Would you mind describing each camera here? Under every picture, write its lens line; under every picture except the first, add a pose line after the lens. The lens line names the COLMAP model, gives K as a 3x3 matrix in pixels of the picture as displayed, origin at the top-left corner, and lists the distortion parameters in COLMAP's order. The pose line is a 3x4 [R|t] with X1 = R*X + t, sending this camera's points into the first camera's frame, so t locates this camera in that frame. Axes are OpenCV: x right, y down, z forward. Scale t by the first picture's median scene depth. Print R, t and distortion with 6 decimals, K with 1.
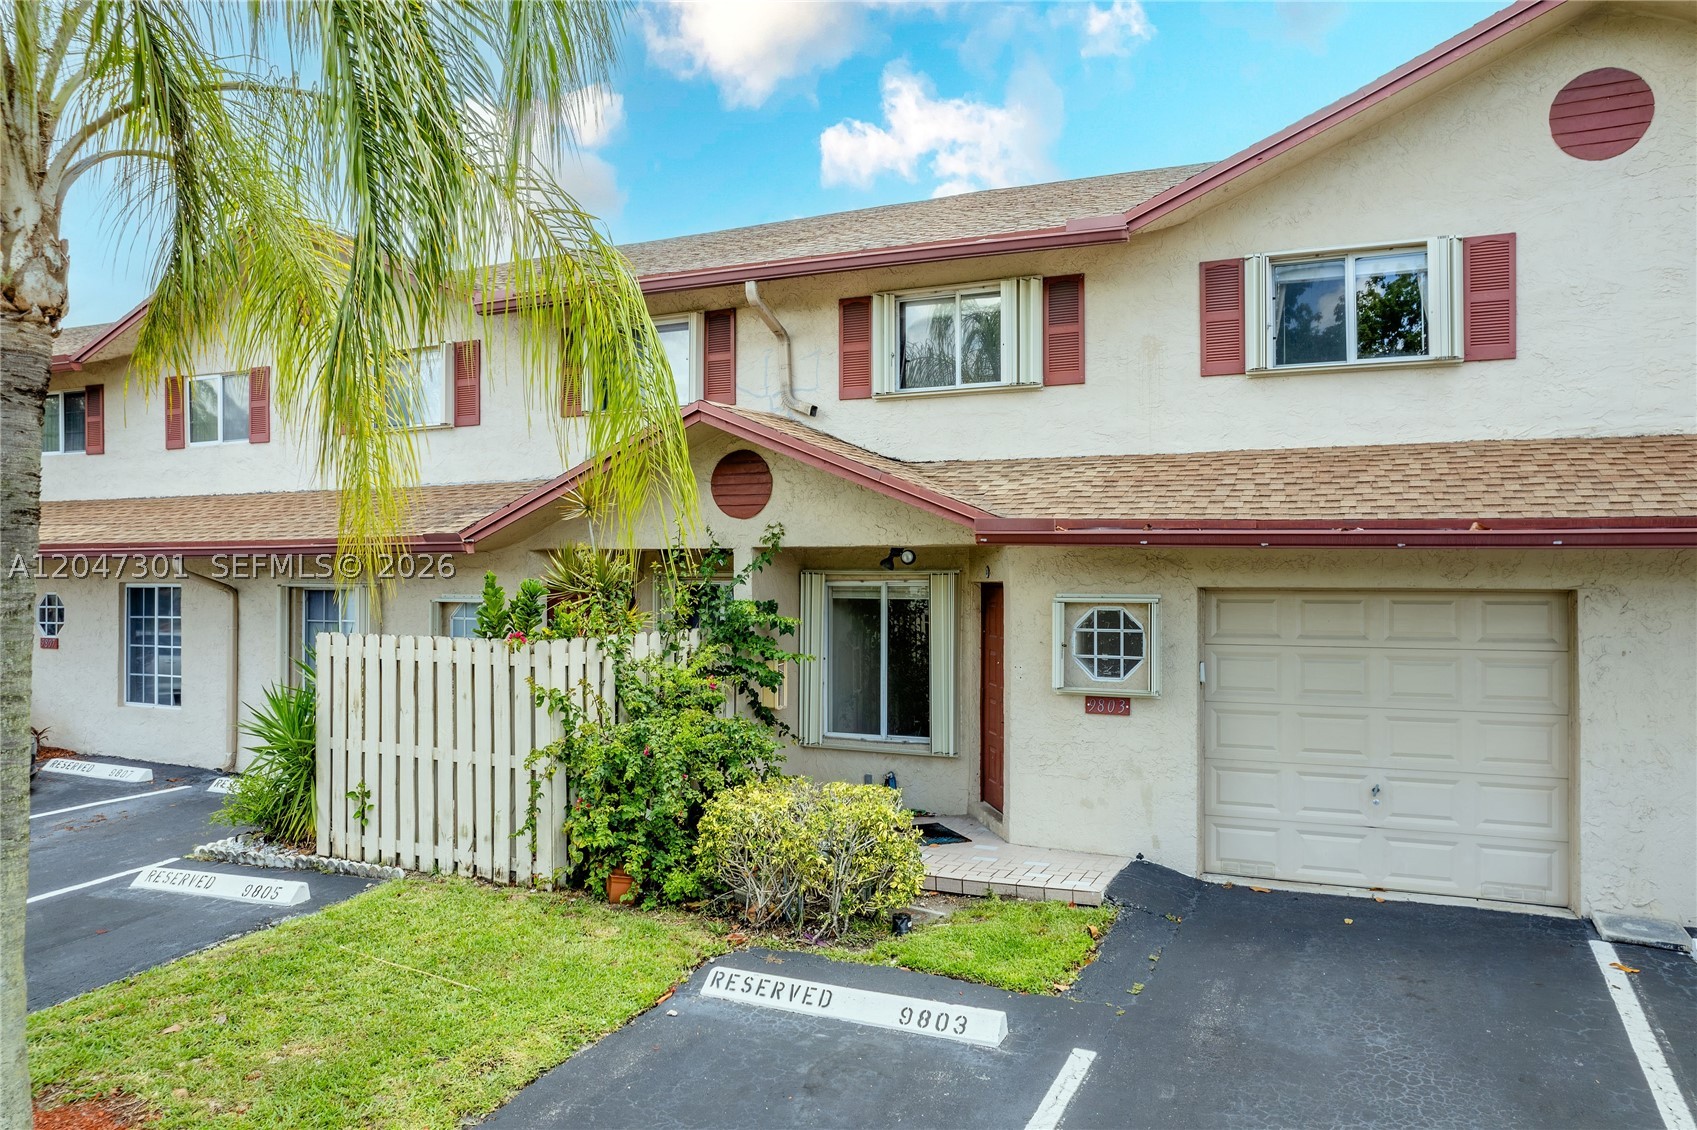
lens RADIAL K [[1068.3, 0, 875.8], [0, 1068.3, 590.8], [0, 0, 1]] dist [-0.060452, 0.055627]
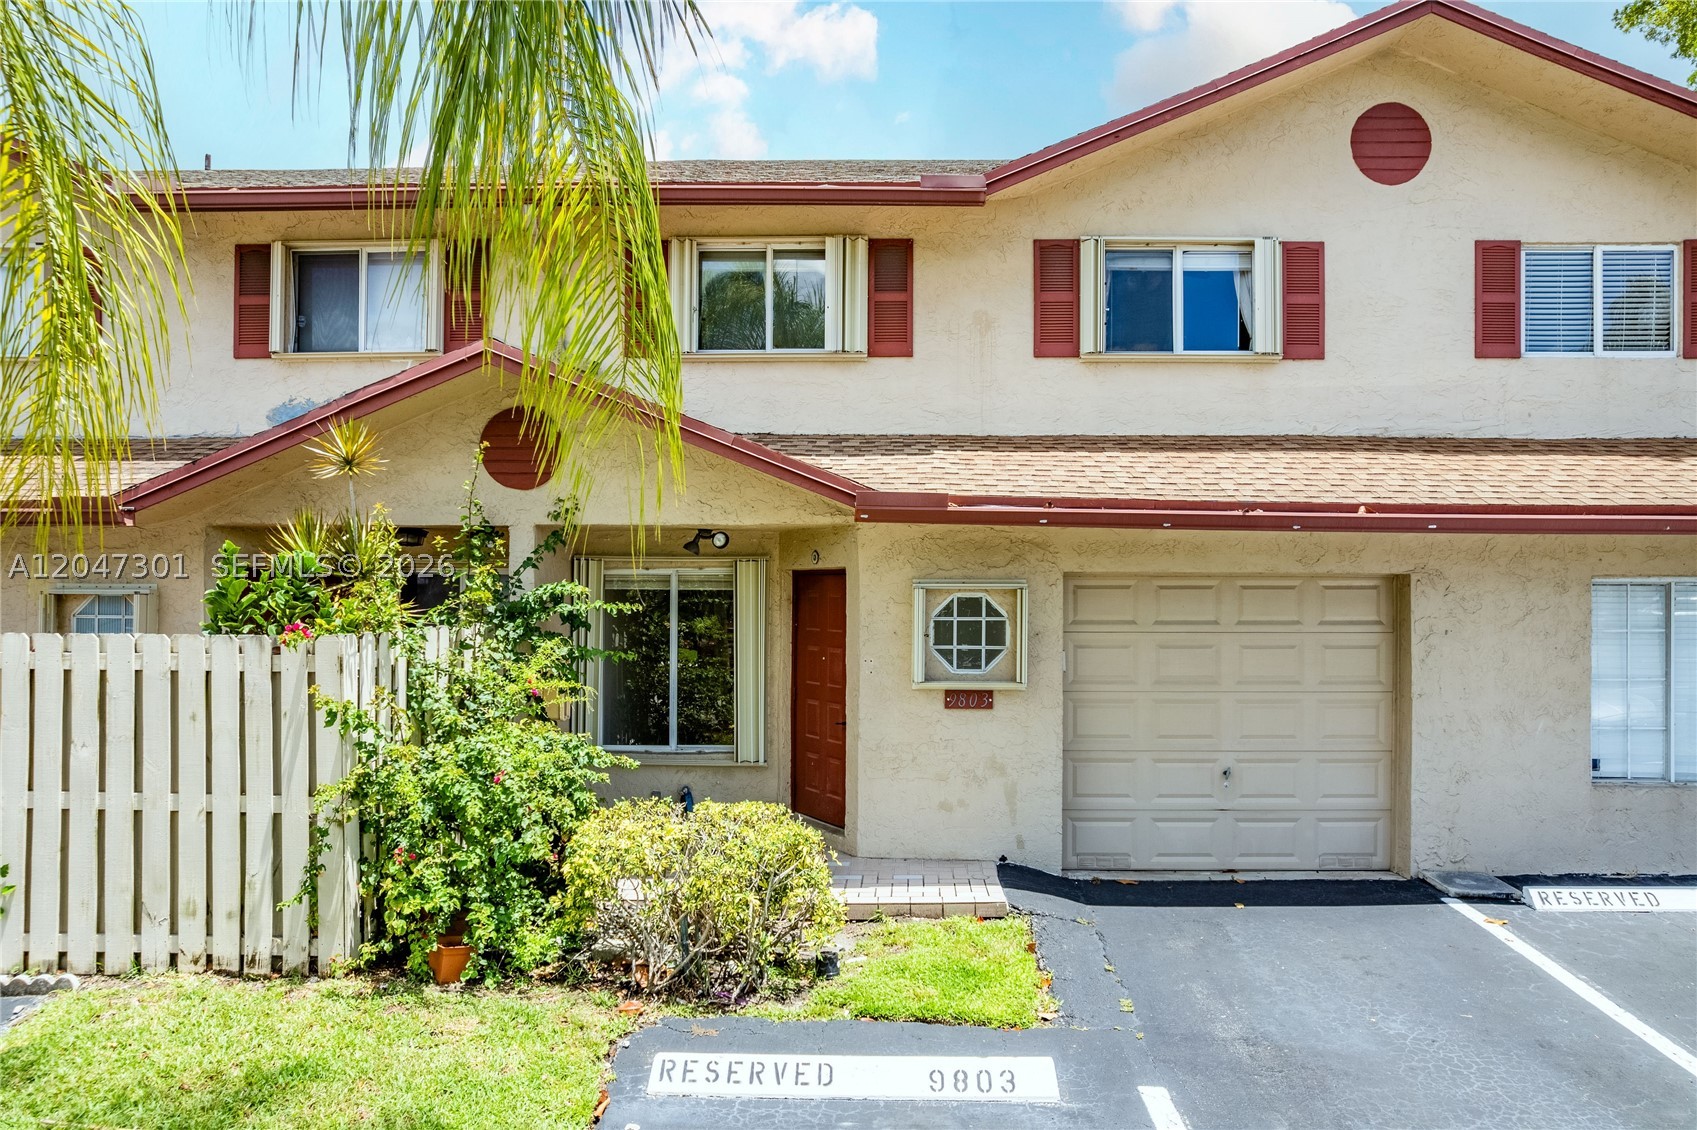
lens RADIAL K [[1068.3, 0, 875.8], [0, 1068.3, 590.8], [0, 0, 1]] dist [-0.060452, 0.055627]
pose [[0.932408, 0.000117, 0.361406, -0.201574], [0.001797, 0.999986, -0.004962, 0.017844], [-0.361402, 0.005276, 0.932395, 0.165678]]
